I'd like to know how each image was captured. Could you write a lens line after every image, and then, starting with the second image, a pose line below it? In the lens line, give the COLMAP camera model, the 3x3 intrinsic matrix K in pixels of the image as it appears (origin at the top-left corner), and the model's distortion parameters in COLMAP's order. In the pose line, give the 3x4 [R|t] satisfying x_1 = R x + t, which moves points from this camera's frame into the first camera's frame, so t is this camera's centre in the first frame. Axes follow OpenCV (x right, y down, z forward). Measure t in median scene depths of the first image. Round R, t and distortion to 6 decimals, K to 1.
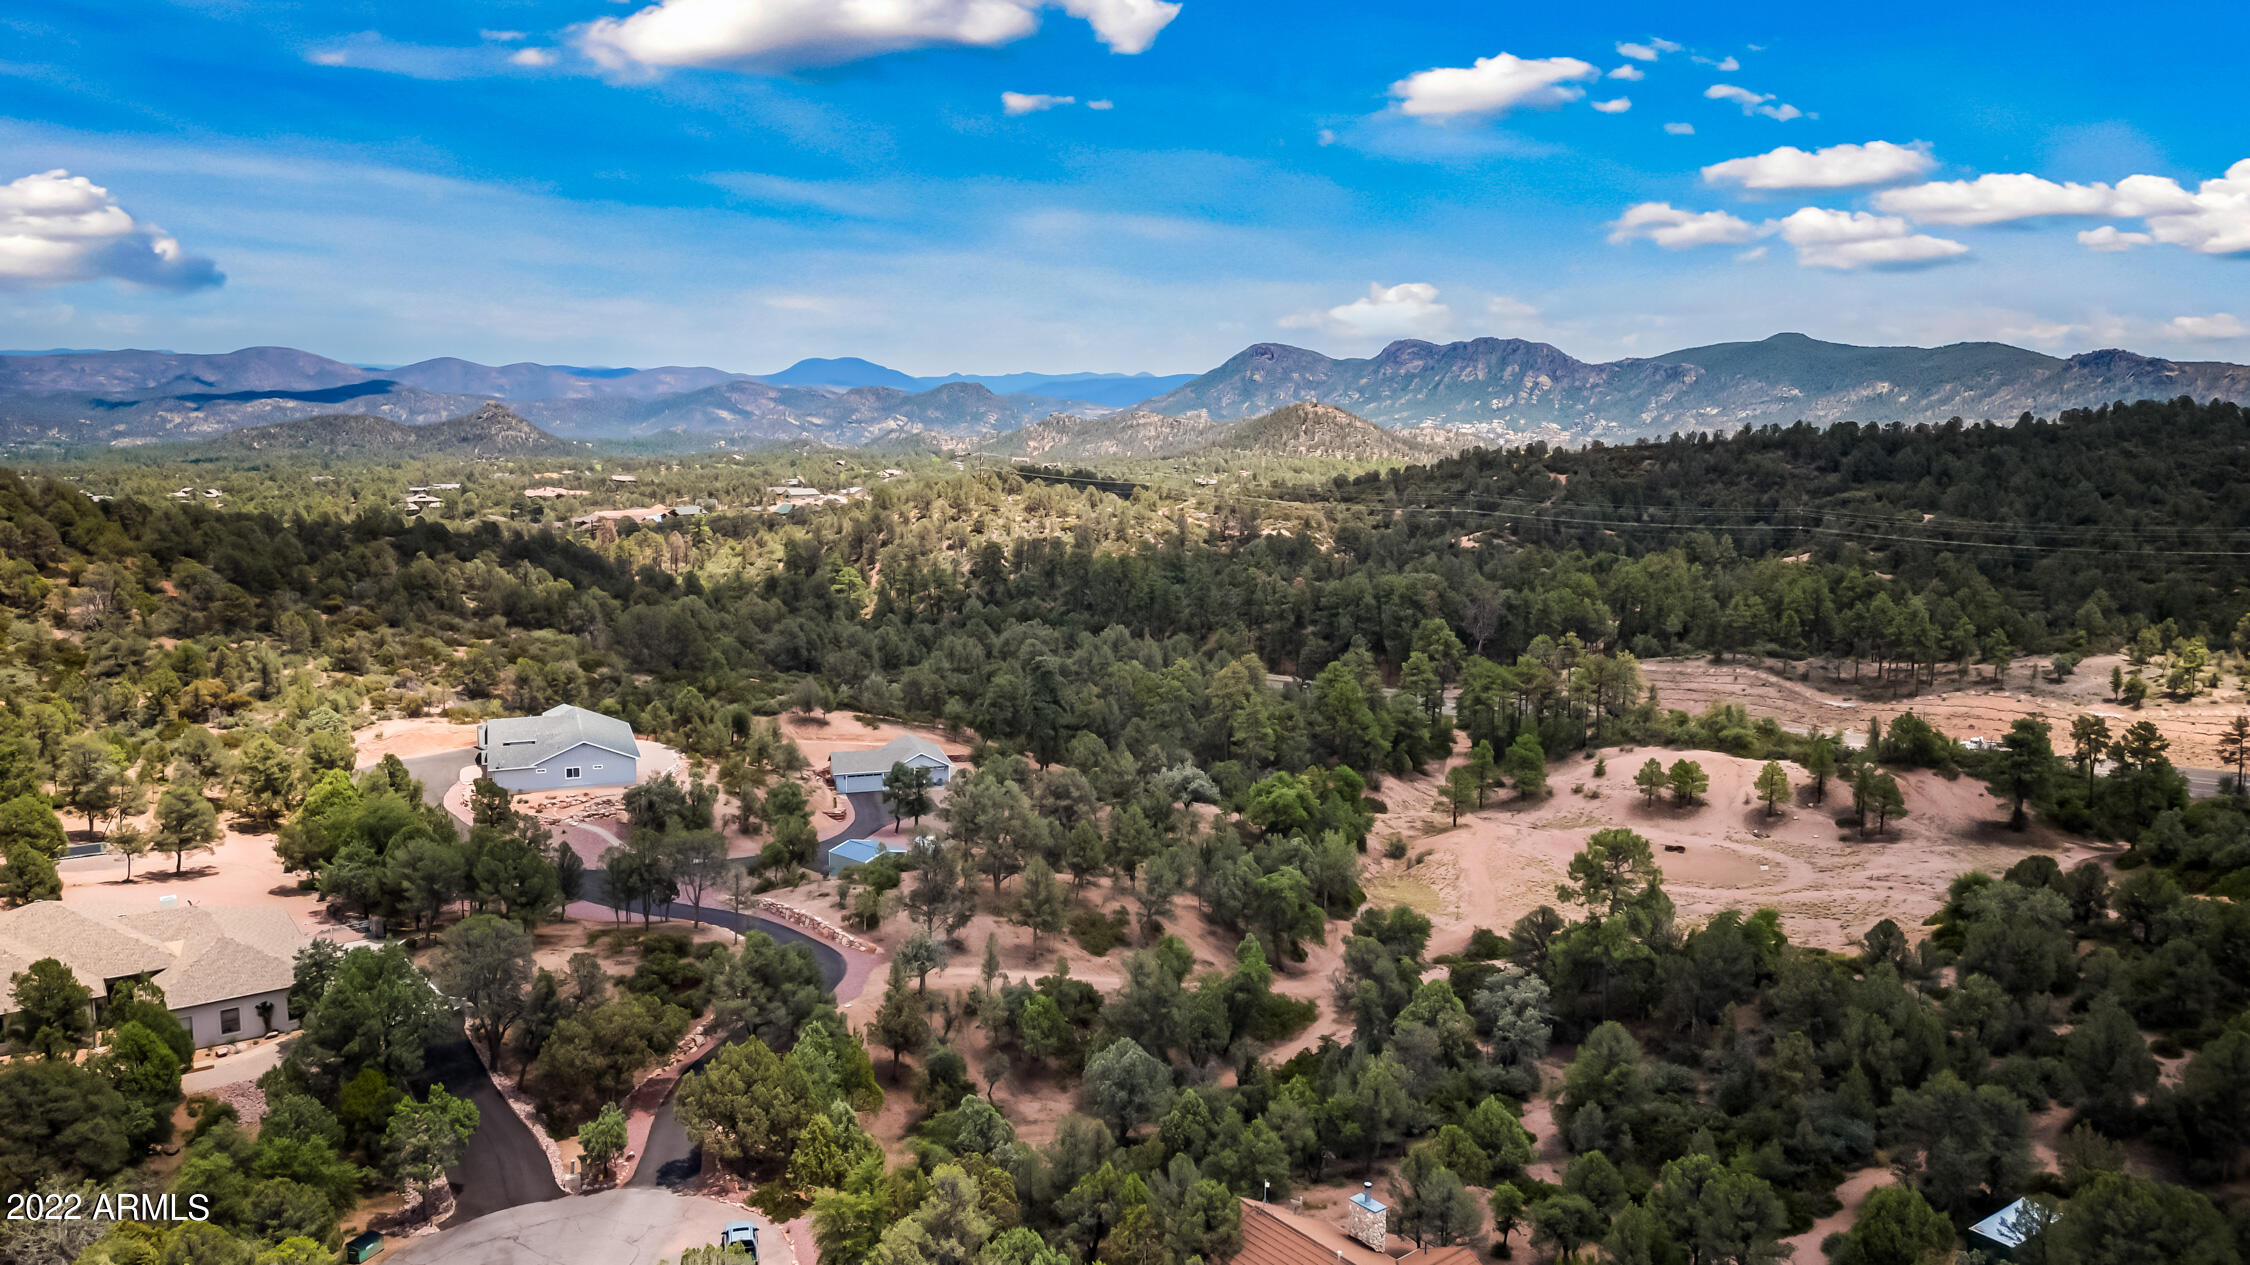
lens RADIAL K [[1586.0, 0, 1125.0], [0, 1586.0, 632.5], [0, 0, 1]] dist [0.095355, -0.105049]
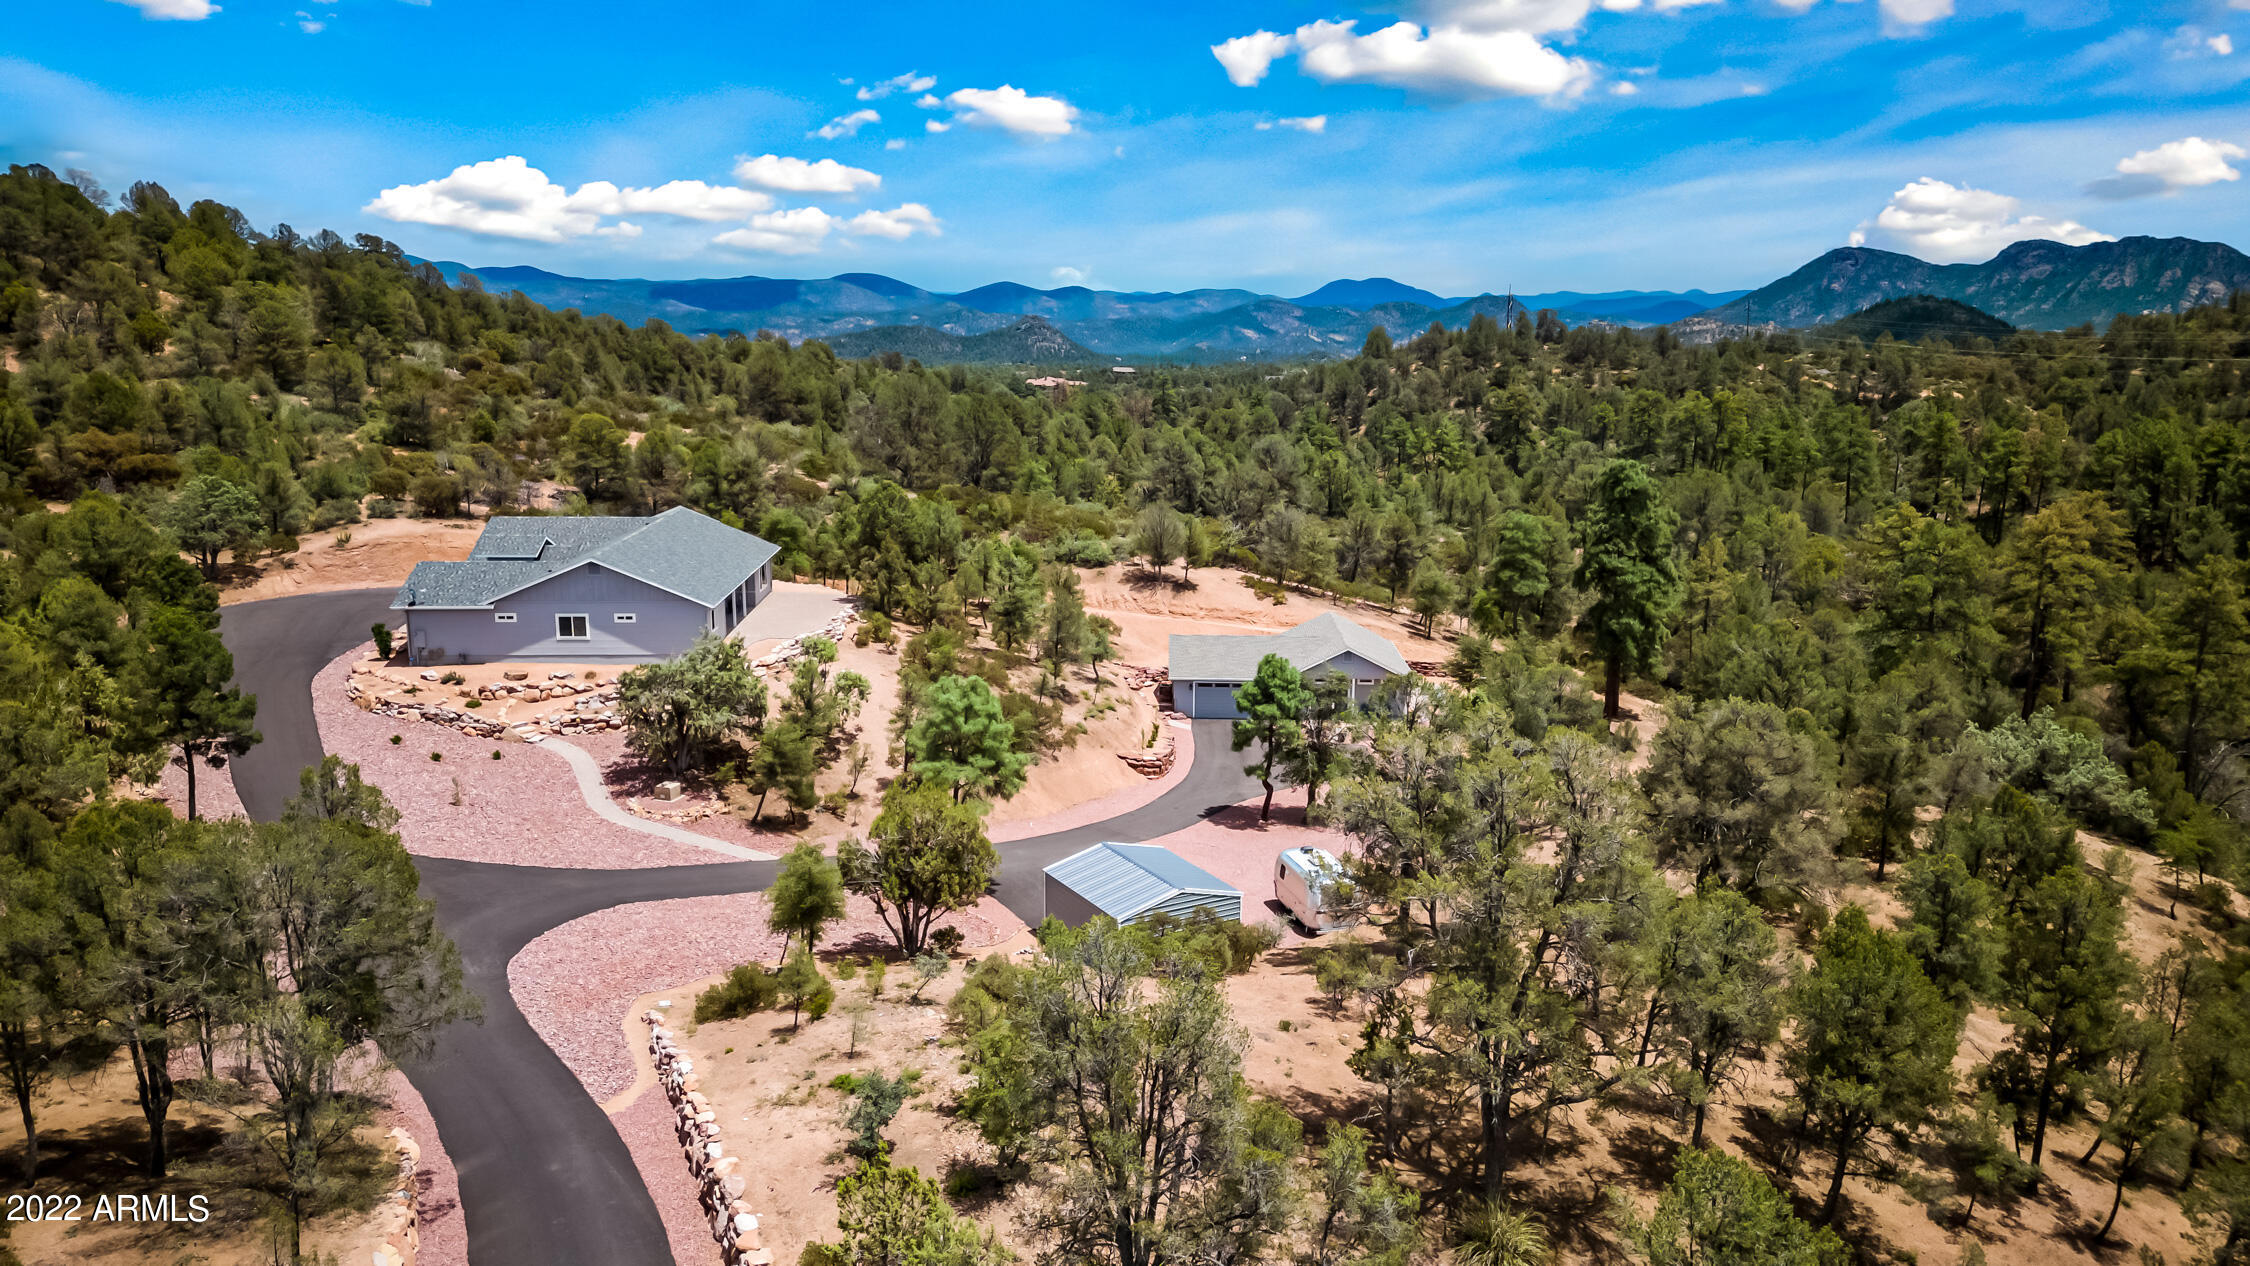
lens RADIAL K [[1586.0, 0, 1125.0], [0, 1586.0, 633.0], [0, 0, 1]] dist [0.095355, -0.105049]
pose [[0.948510, 0.062819, -0.310454, -0.039406], [-0.048086, 0.997334, 0.054890, 0.043585], [0.313075, -0.037136, 0.949002, 0.474490]]
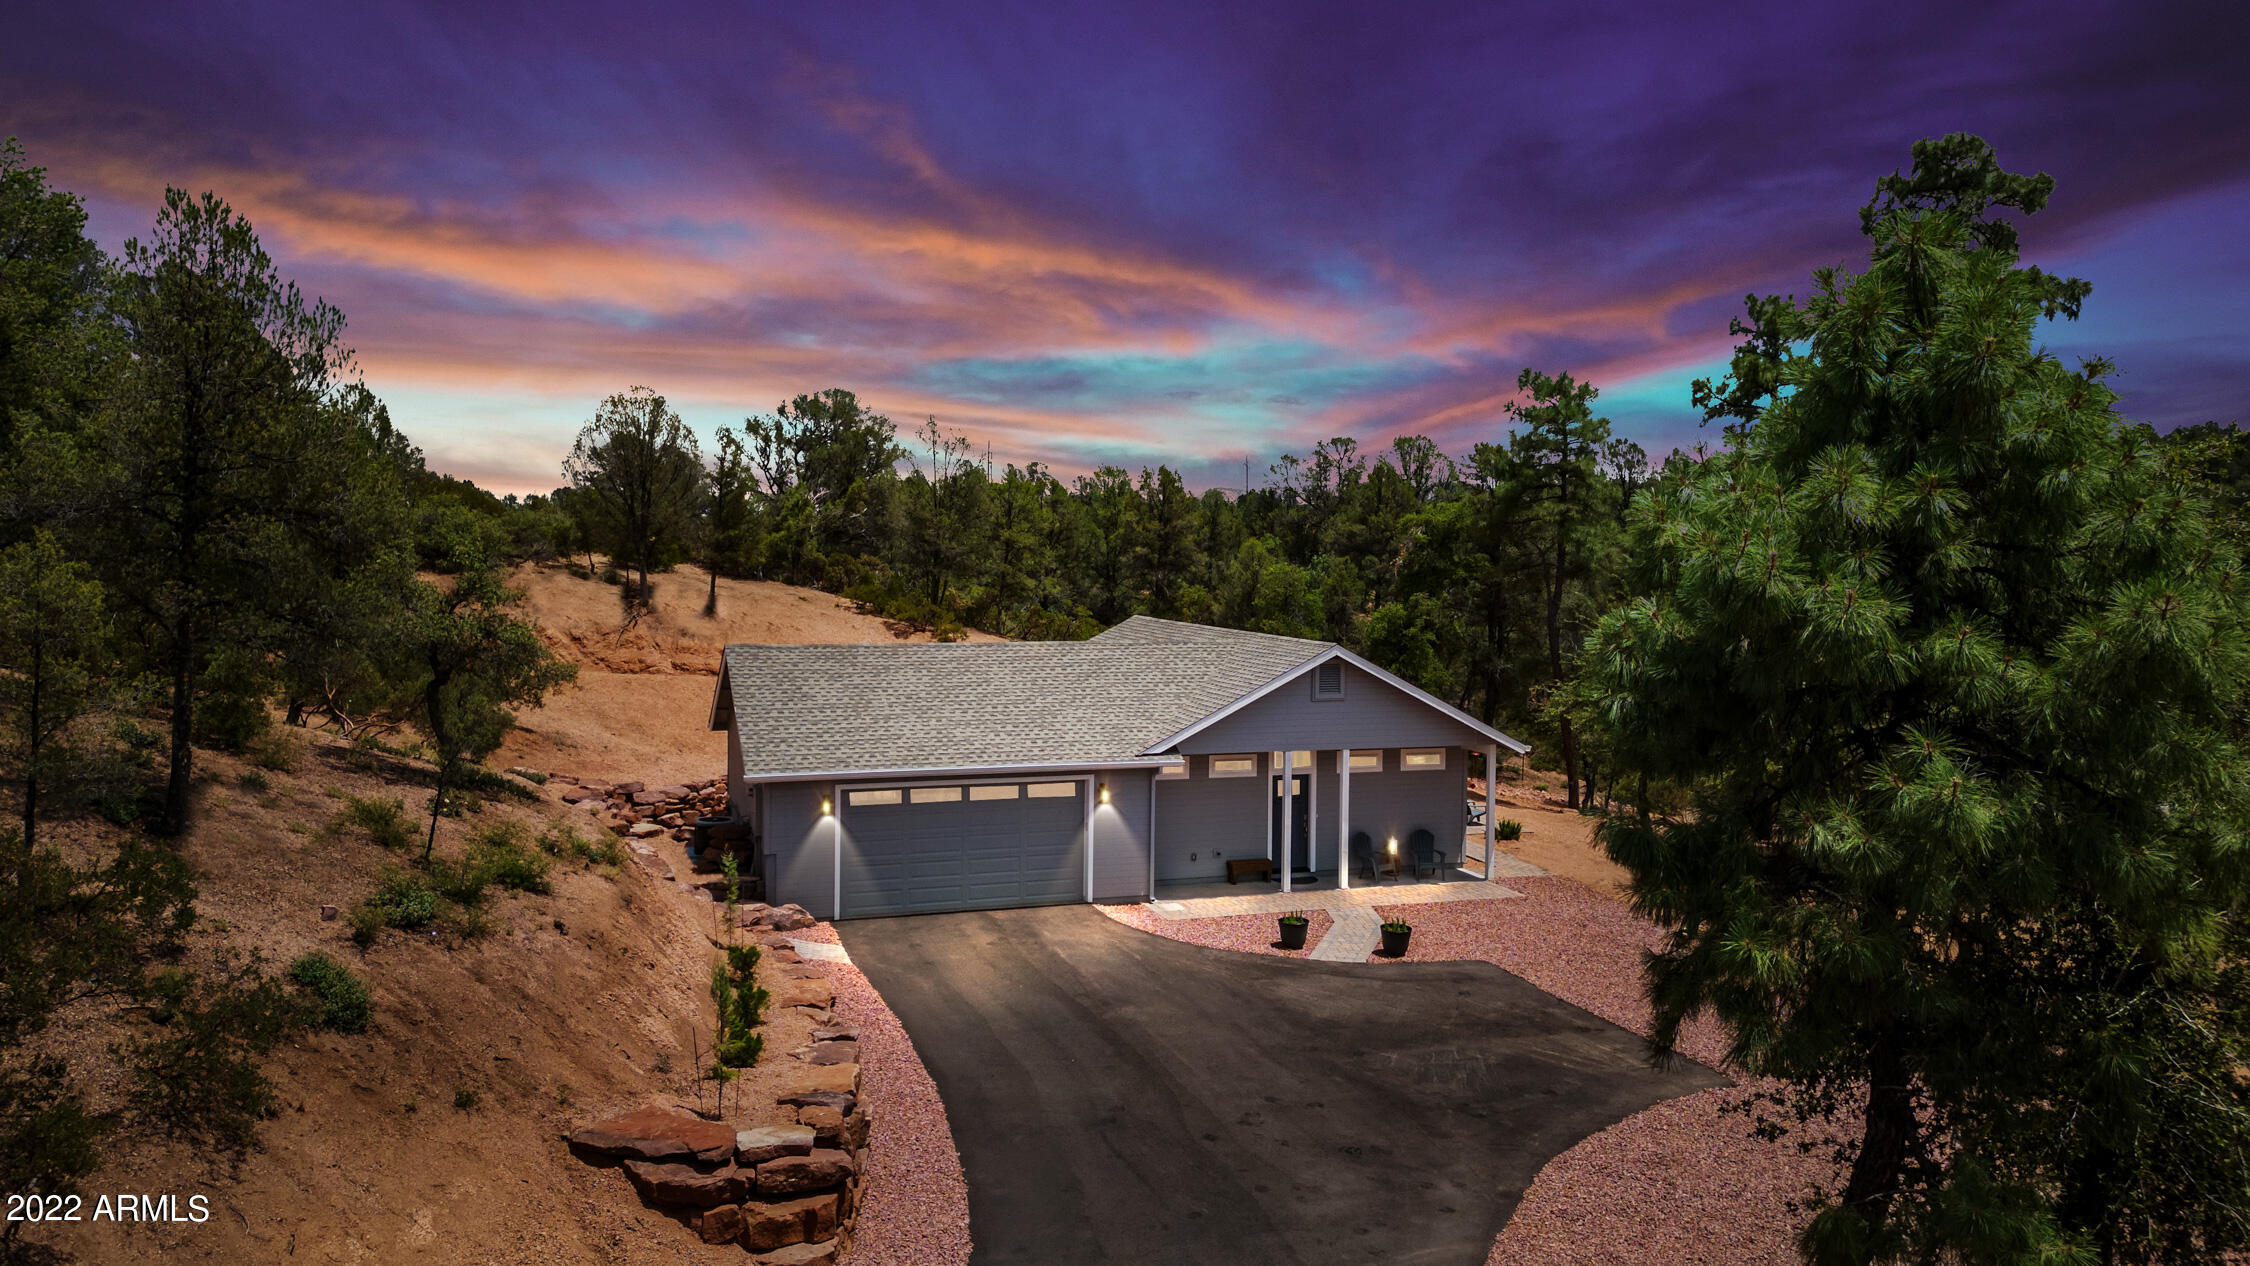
lens RADIAL K [[1586.0, 0, 1125.0], [0, 1586.0, 633.0], [0, 0, 1]] dist [0.095355, -0.105049]
pose [[0.999347, 0.000965, 0.036117, -0.139007], [0.002654, 0.994982, -0.100016, 0.080787], [-0.036032, 0.100046, 0.994330, 0.771961]]
